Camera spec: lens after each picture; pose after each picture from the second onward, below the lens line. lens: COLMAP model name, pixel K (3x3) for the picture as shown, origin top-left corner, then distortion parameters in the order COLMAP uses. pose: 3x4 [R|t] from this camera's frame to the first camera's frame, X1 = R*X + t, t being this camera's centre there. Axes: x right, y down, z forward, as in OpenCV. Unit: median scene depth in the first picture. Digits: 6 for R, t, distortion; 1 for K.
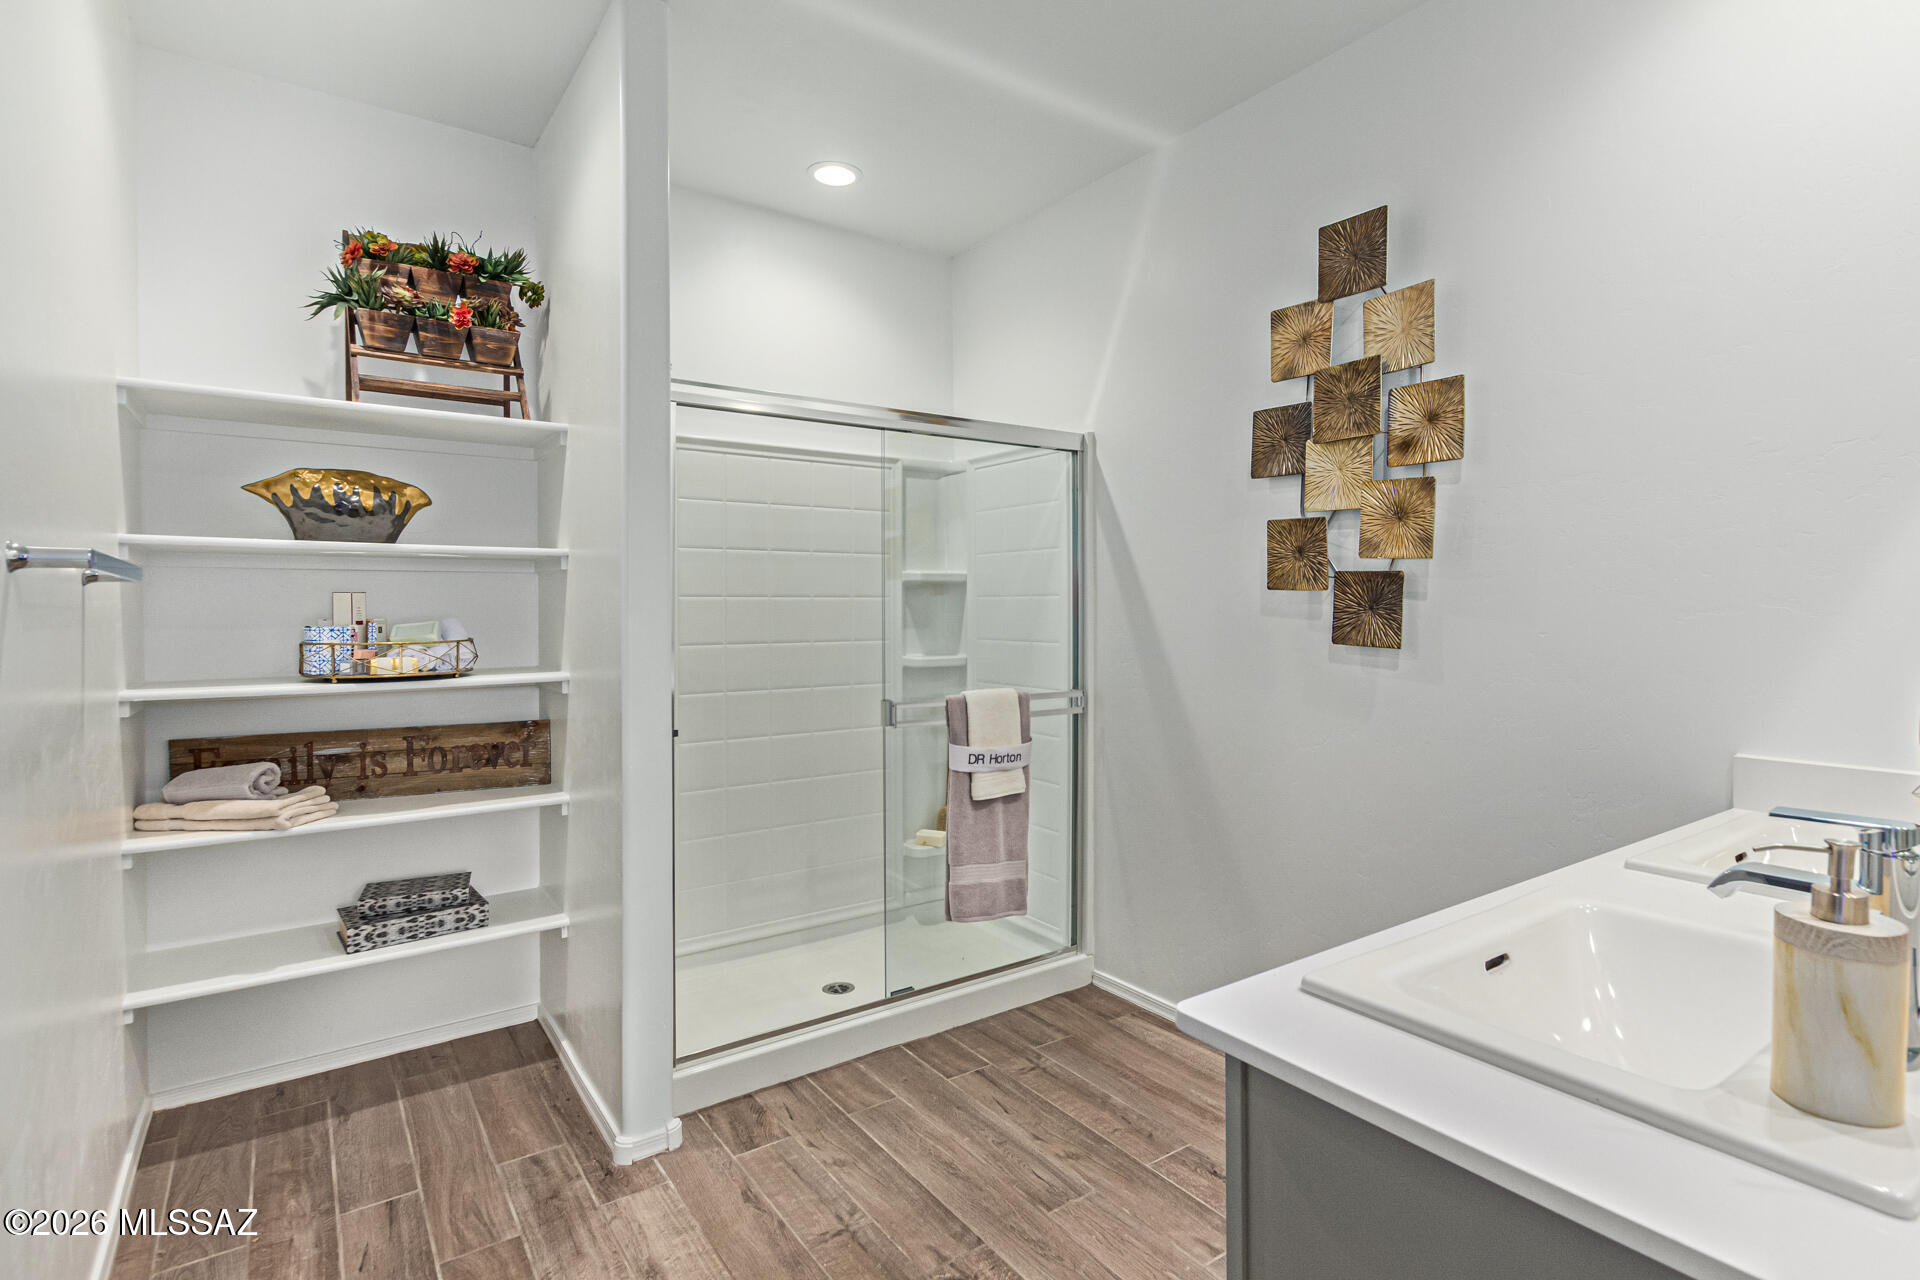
lens RADIAL K [[937.9, 0, 959.6], [0, 937.9, 634.5], [0, 0, 1]] dist [-0.002631, -0.000073]
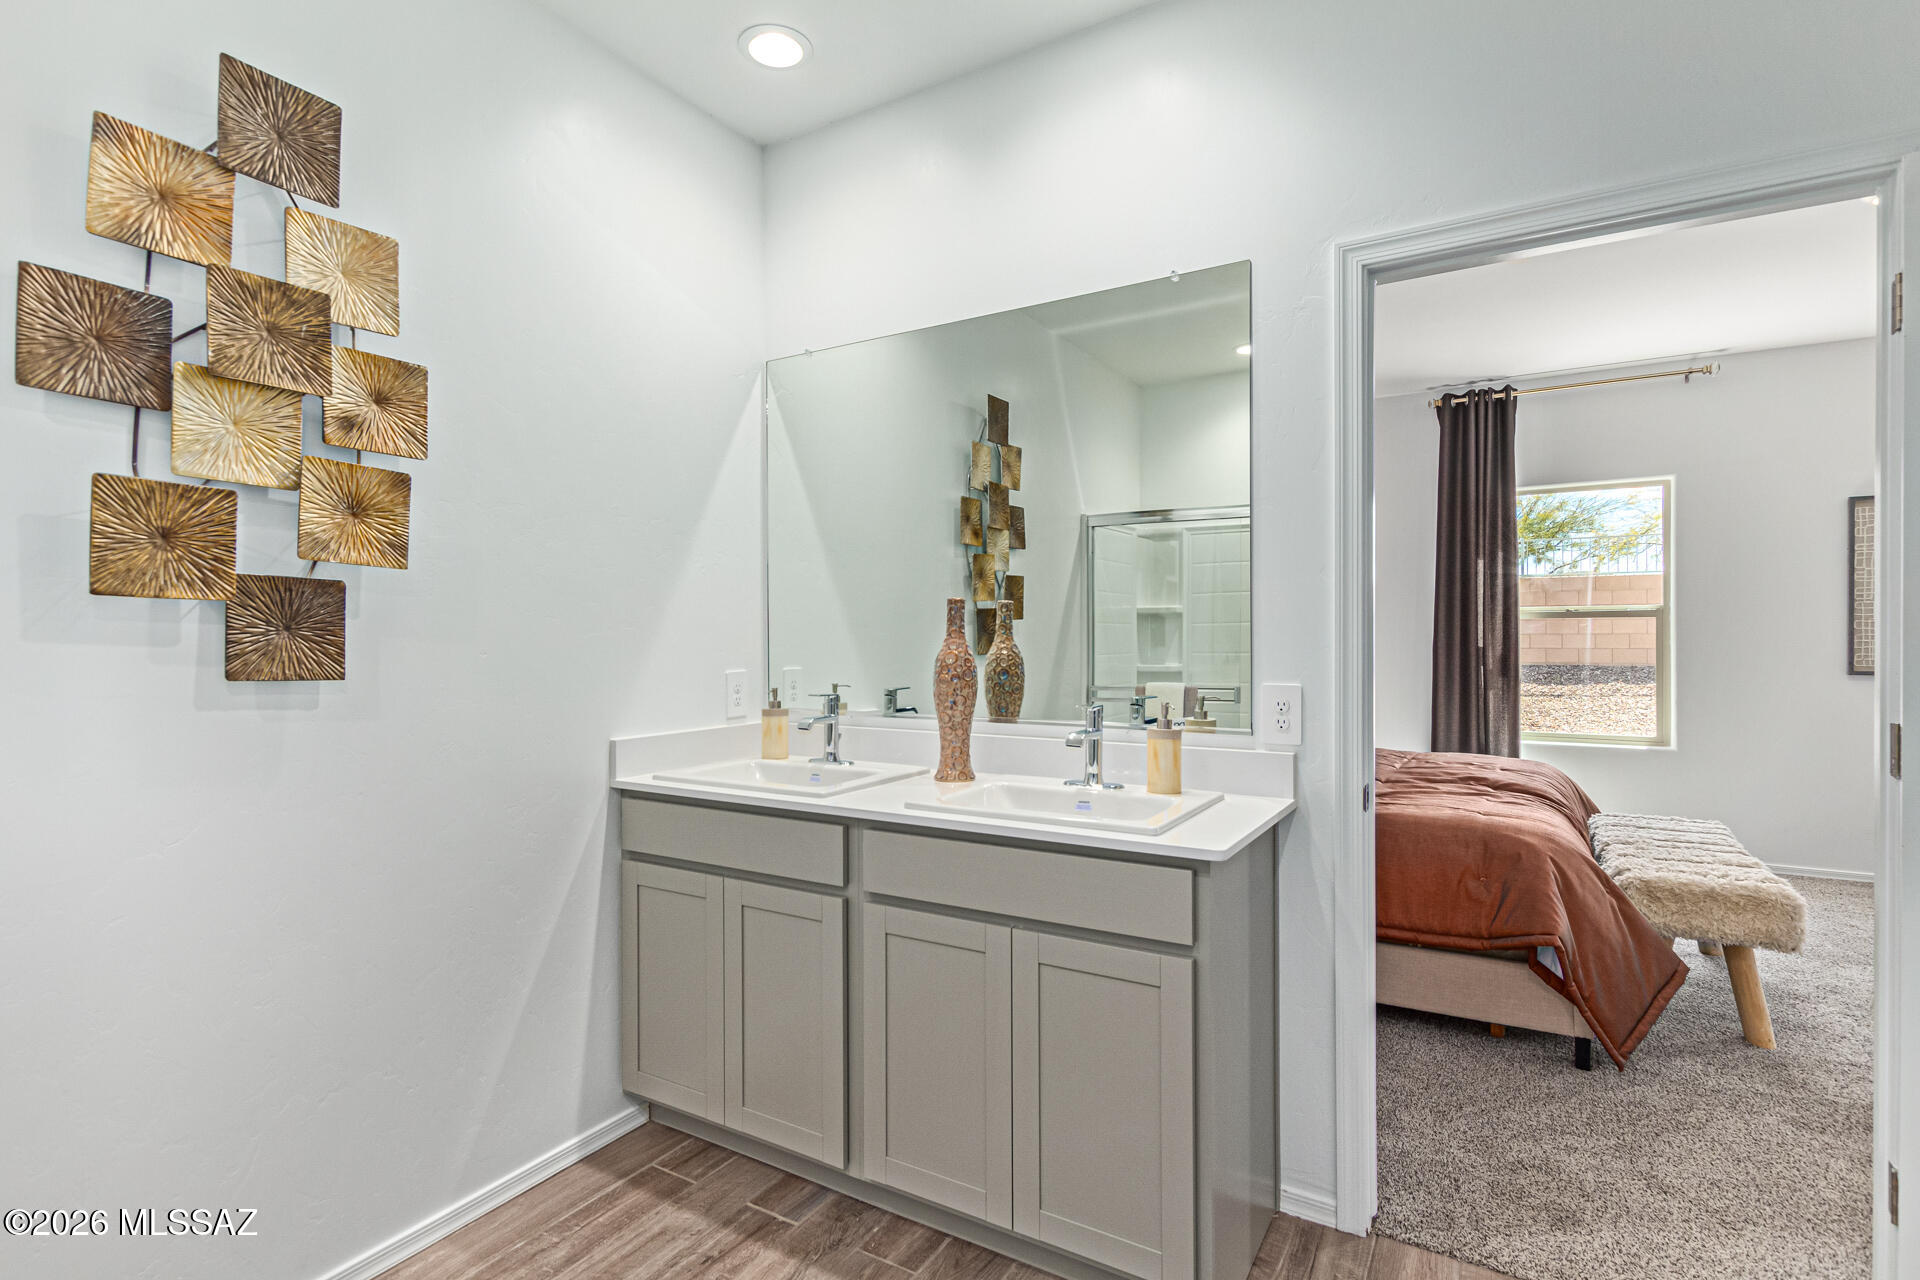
lens RADIAL K [[937.9, 0, 956.2], [0, 937.9, 628.8], [0, 0, 1]] dist [-0.002631, -0.000073]
pose [[-0.418631, -0.001087, 0.908156, -0.440096], [0.025321, 0.999597, 0.012869, -0.023470], [-0.907803, 0.028382, -0.418435, 0.834267]]
